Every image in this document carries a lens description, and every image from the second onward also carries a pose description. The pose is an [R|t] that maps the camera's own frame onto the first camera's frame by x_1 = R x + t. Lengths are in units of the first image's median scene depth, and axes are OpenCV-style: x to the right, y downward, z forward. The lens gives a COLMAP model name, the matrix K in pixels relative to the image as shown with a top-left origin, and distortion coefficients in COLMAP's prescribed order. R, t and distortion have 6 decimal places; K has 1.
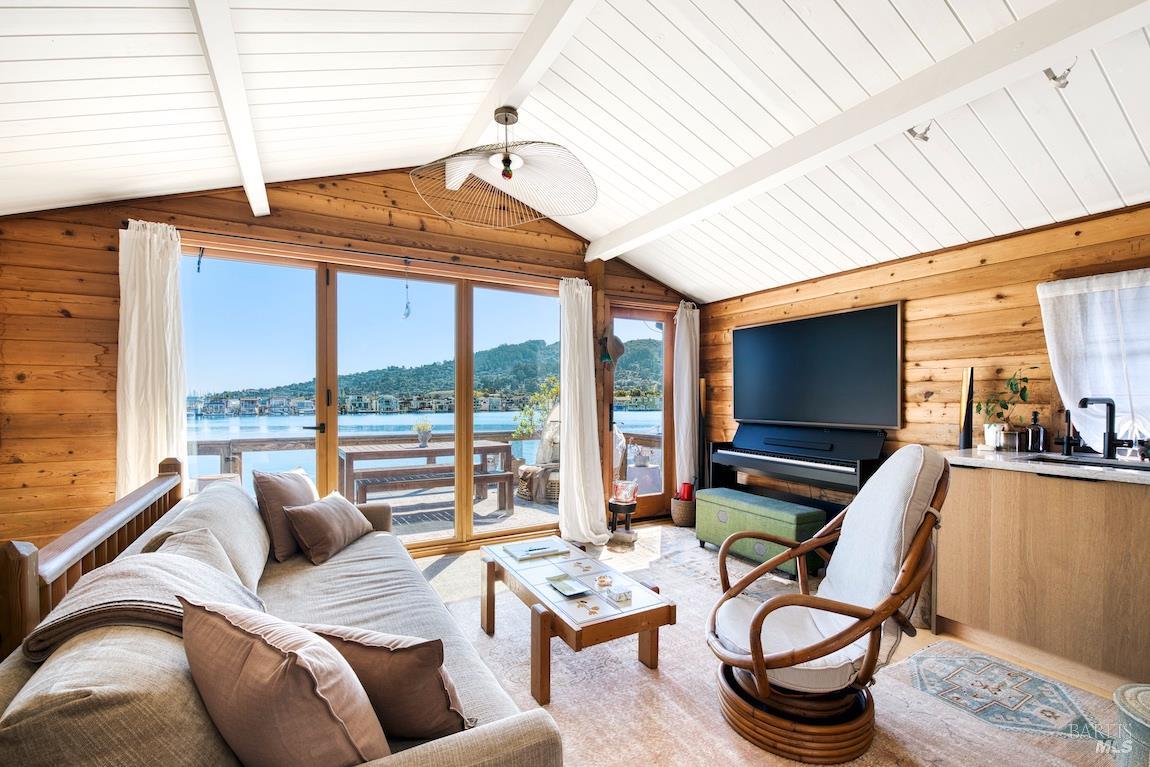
lens RADIAL K [[493.6, 0, 578.6], [0, 493.6, 405.4], [0, 0, 1]] dist [-0.006904, -0.004636]
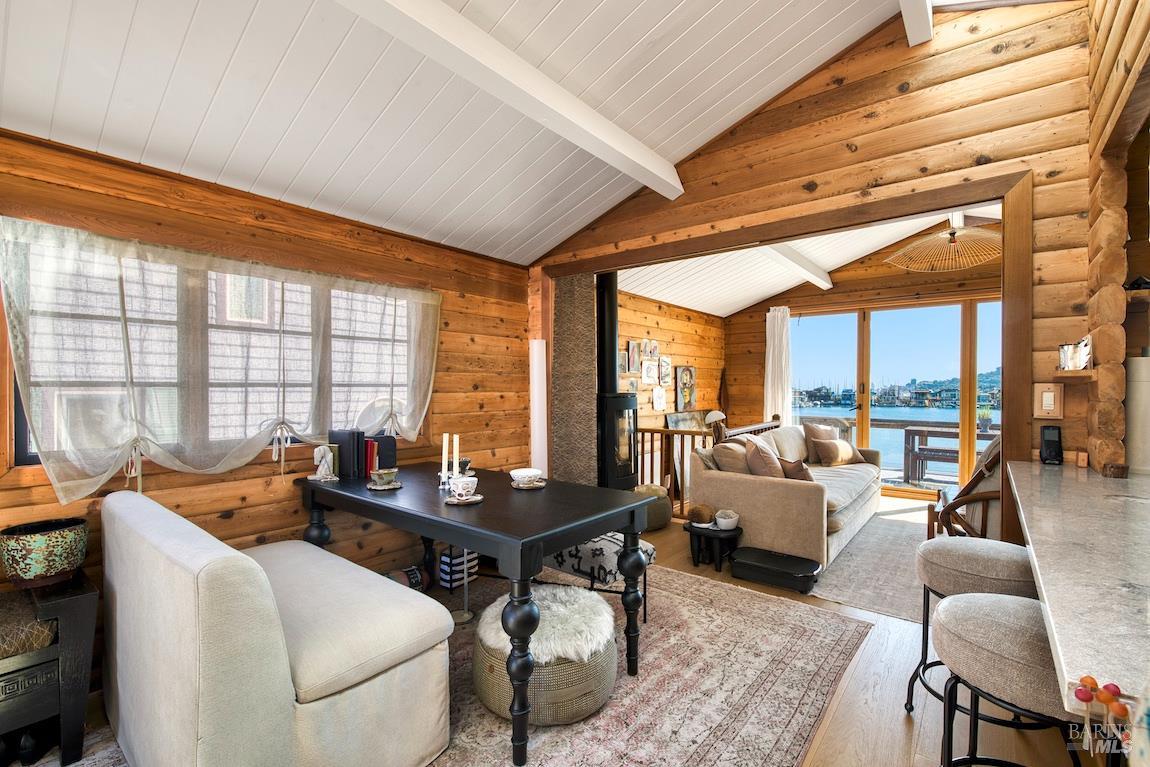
lens RADIAL K [[493.6, 0, 575.4], [0, 493.6, 391.2], [0, 0, 1]] dist [-0.006904, -0.004636]
pose [[0.350764, 0.008331, -0.936427, 0.745634], [-0.020799, 0.999783, 0.001103, 0.011416], [0.936233, 0.019090, 0.350861, -0.520524]]
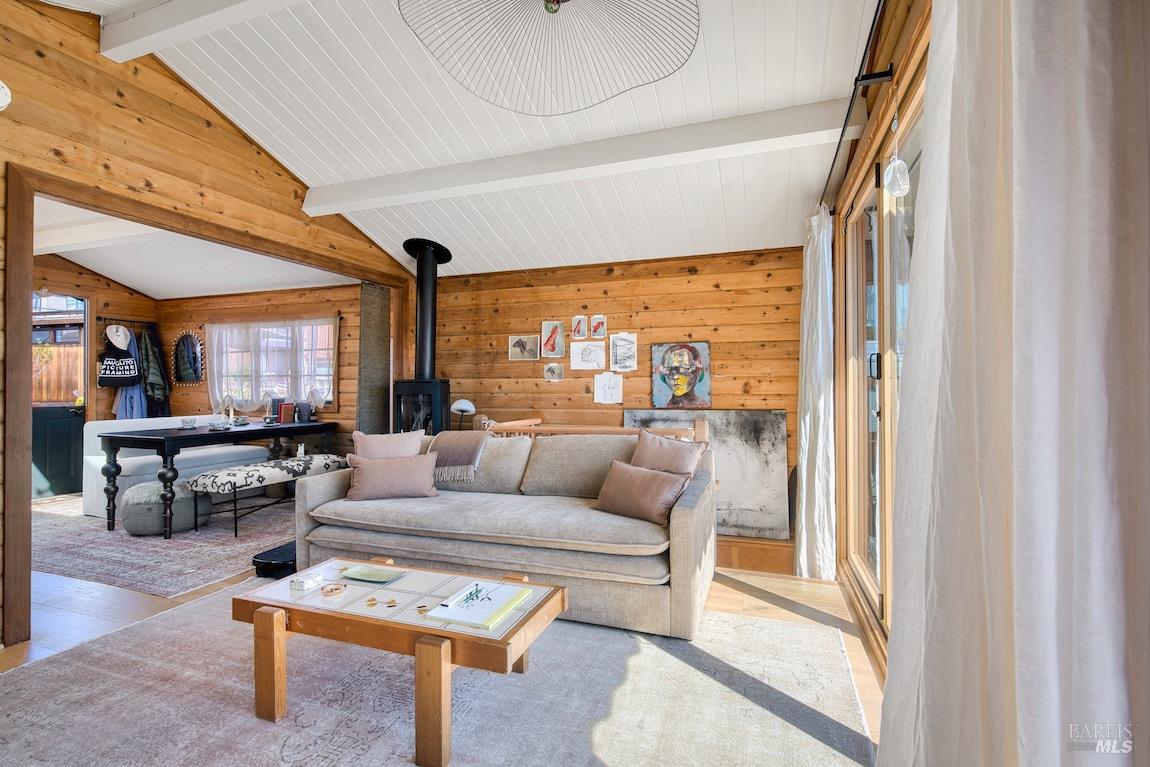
lens RADIAL K [[512.7, 0, 570.4], [0, 512.7, 381.5], [0, 0, 1]] dist [-0.002190, -0.002586]
pose [[-0.746592, -0.003376, -0.665273, 0.237064], [-0.011162, 0.999910, 0.007453, 0.005114], [0.665188, 0.012990, -0.746563, 1.319643]]
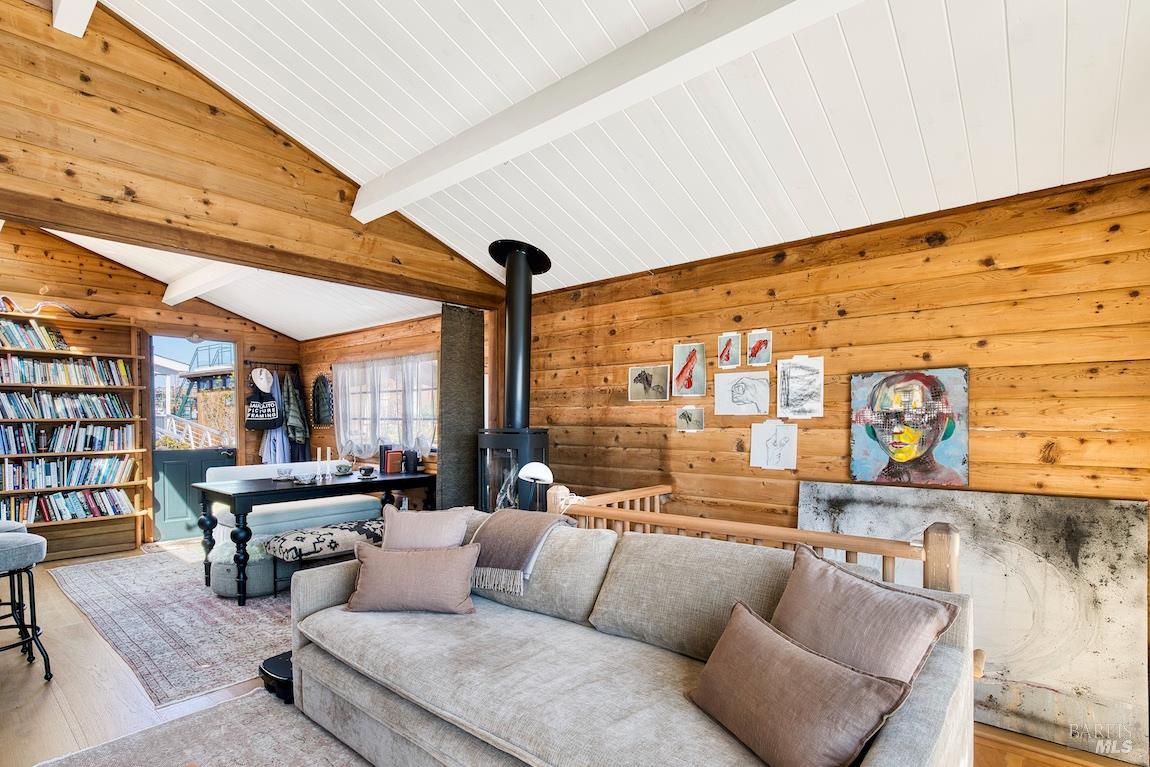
lens RADIAL K [[546.1, 0, 562.8], [0, 546.1, 436.7], [0, 0, 1]] dist [0.001472, -0.001312]
pose [[-0.937439, 0.011325, -0.347964, -0.096992], [-0.006989, 0.998657, 0.051331, -0.027202], [0.348078, 0.050551, -0.936101, 1.102531]]
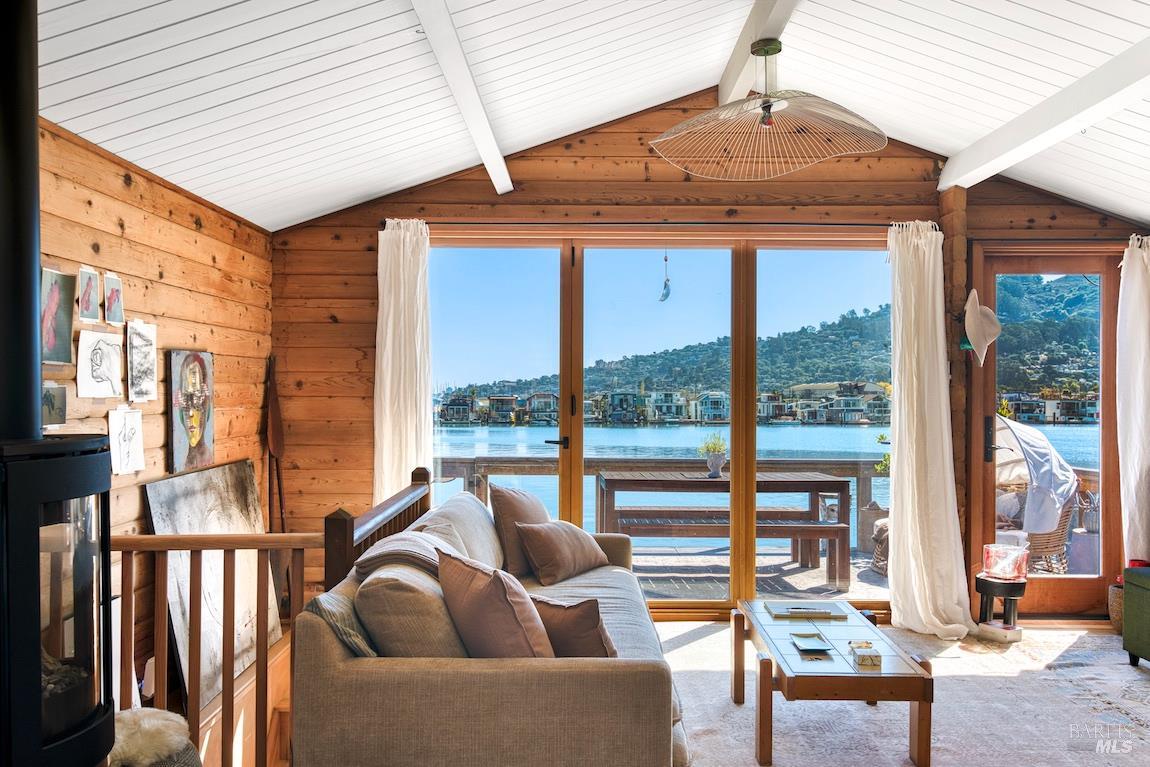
lens RADIAL K [[972.4, 0, 579.3], [0, 972.4, 384.1], [0, 0, 1]] dist [0.018425, 0.014232]
pose [[0.871480, -0.003954, -0.490415, 0.301372], [-0.009617, 0.999637, -0.025150, -0.010584], [0.490336, 0.026634, 0.871126, -0.410070]]
